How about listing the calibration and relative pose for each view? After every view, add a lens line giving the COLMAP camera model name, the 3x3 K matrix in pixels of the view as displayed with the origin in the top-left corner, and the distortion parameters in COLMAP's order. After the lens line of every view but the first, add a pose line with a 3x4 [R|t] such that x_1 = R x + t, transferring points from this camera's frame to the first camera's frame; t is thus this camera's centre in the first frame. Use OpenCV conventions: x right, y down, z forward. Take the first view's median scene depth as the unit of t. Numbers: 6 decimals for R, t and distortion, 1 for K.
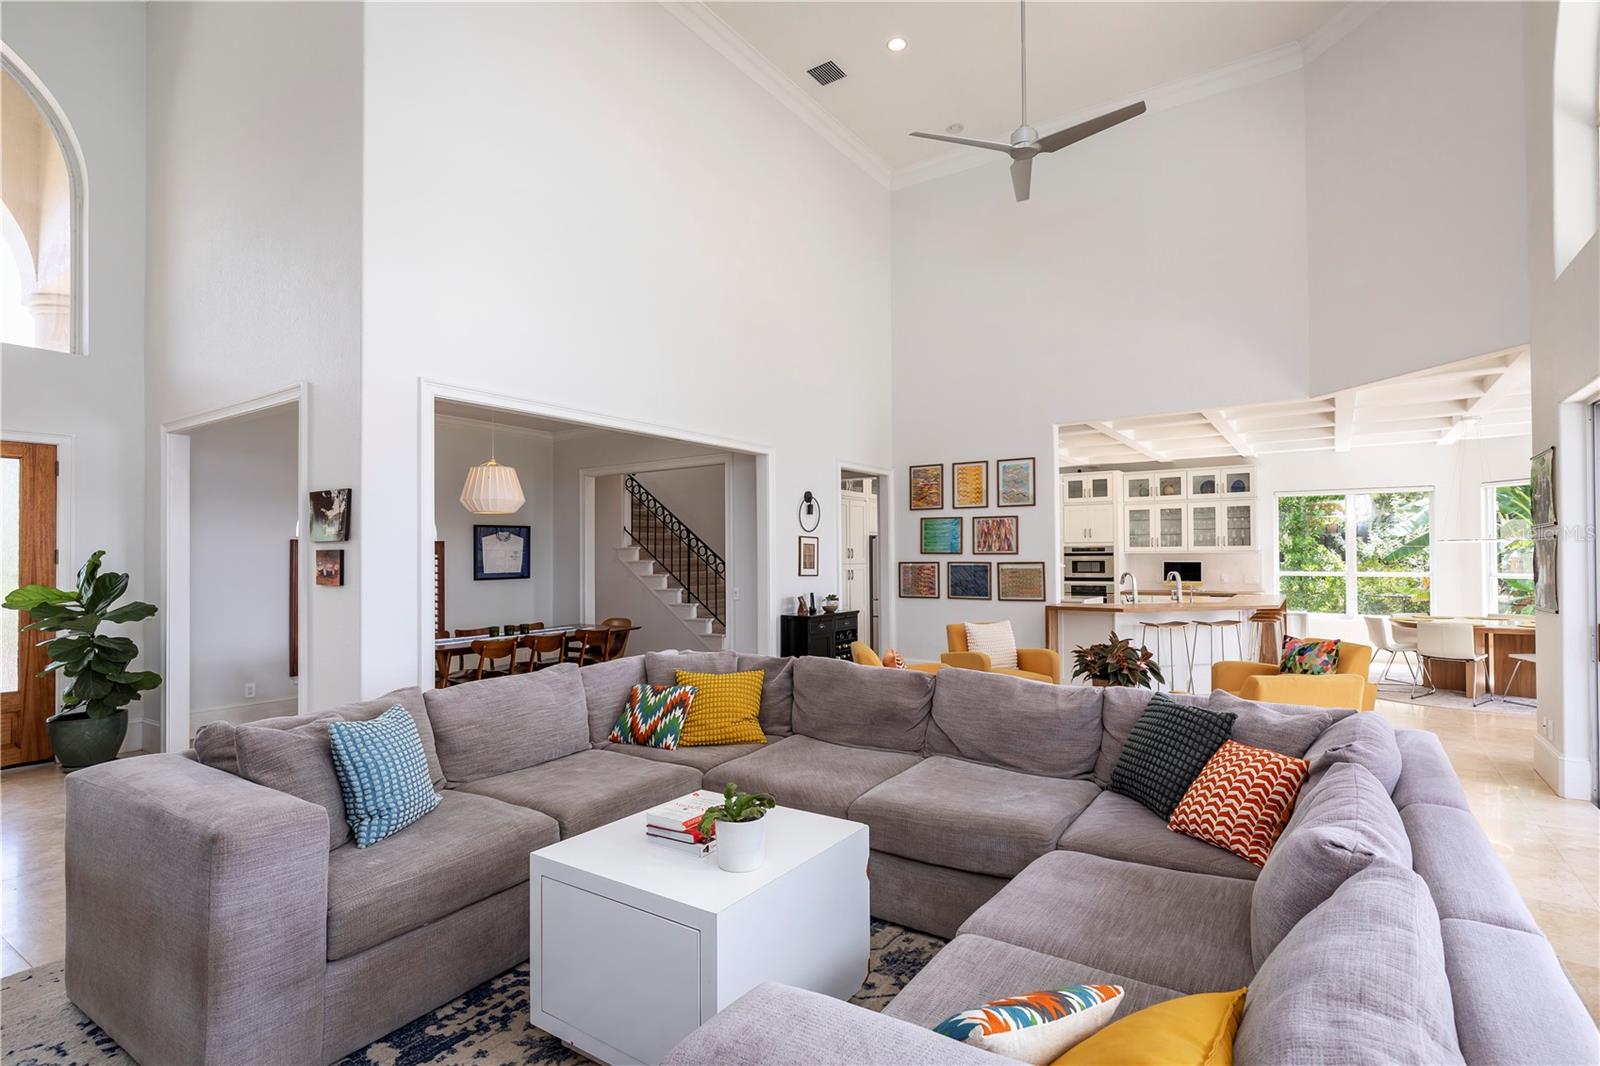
lens RADIAL K [[773.3, 0, 814.4], [0, 773.3, 544.8], [0, 0, 1]] dist [-0.001718, 0.000771]
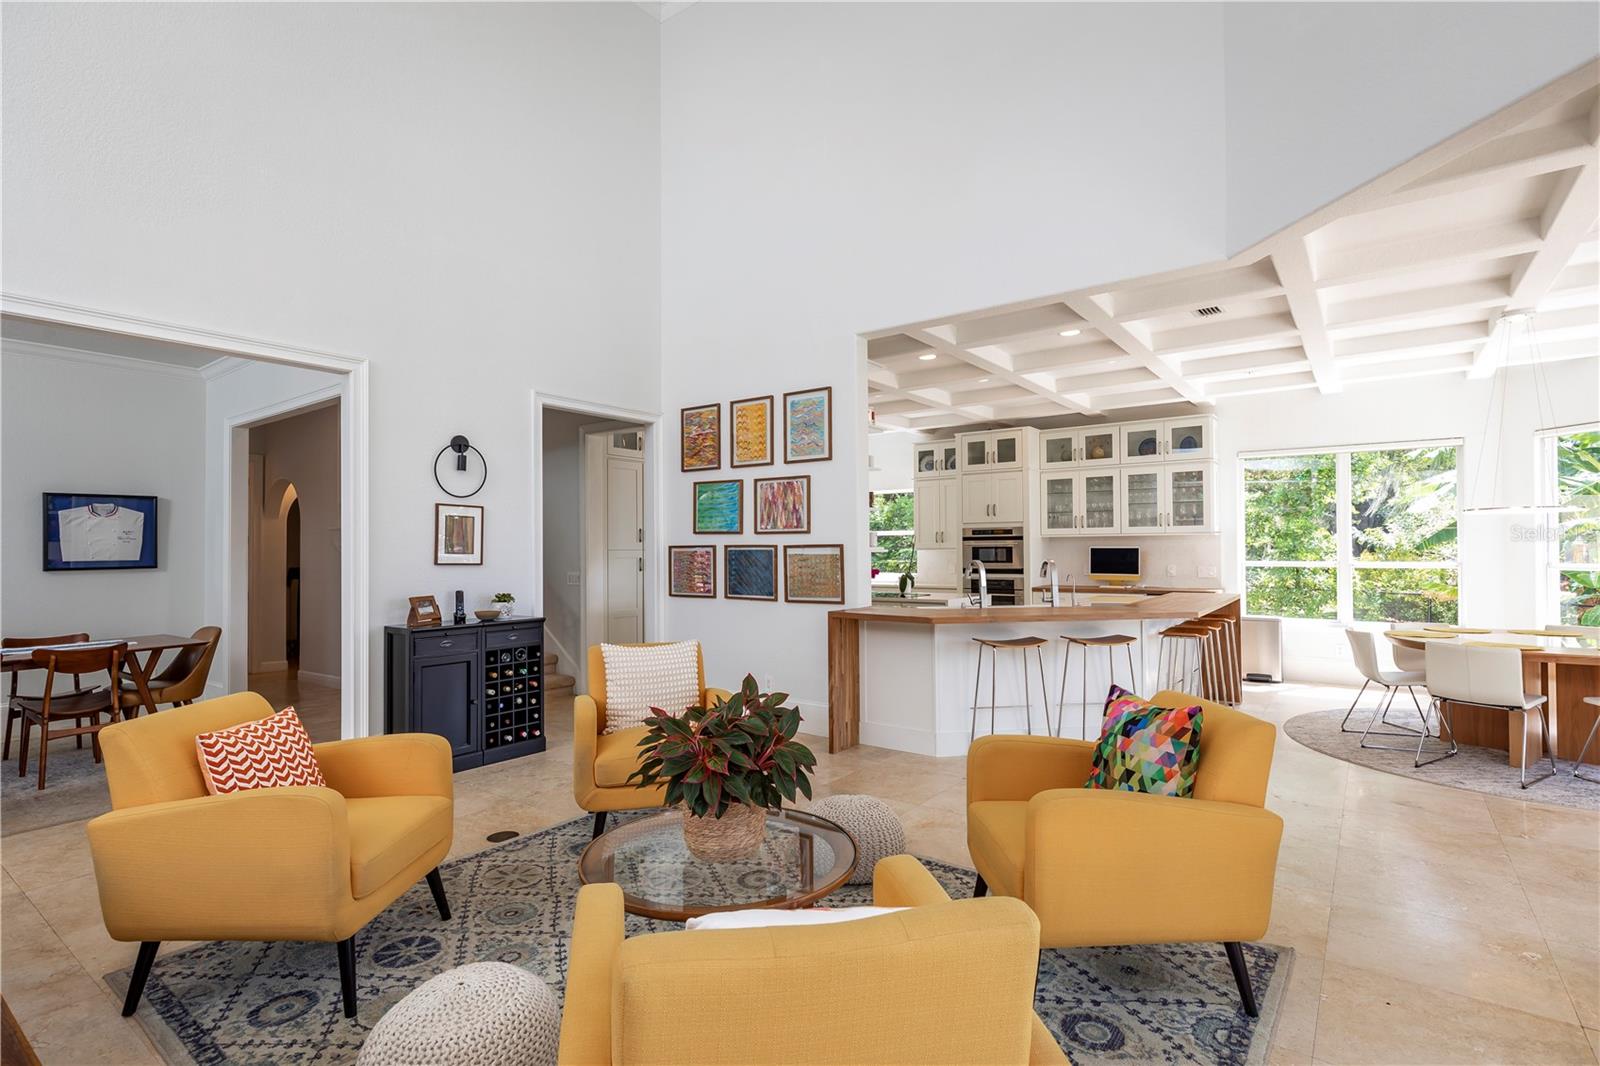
lens RADIAL K [[773.3, 0, 797.2], [0, 773.3, 537.3], [0, 0, 1]] dist [-0.001718, 0.000771]
pose [[0.998780, -0.000360, -0.049384, 0.274234], [0.000393, 1.000000, 0.000660, 0.014857], [0.049384, -0.000679, 0.998780, 0.318854]]
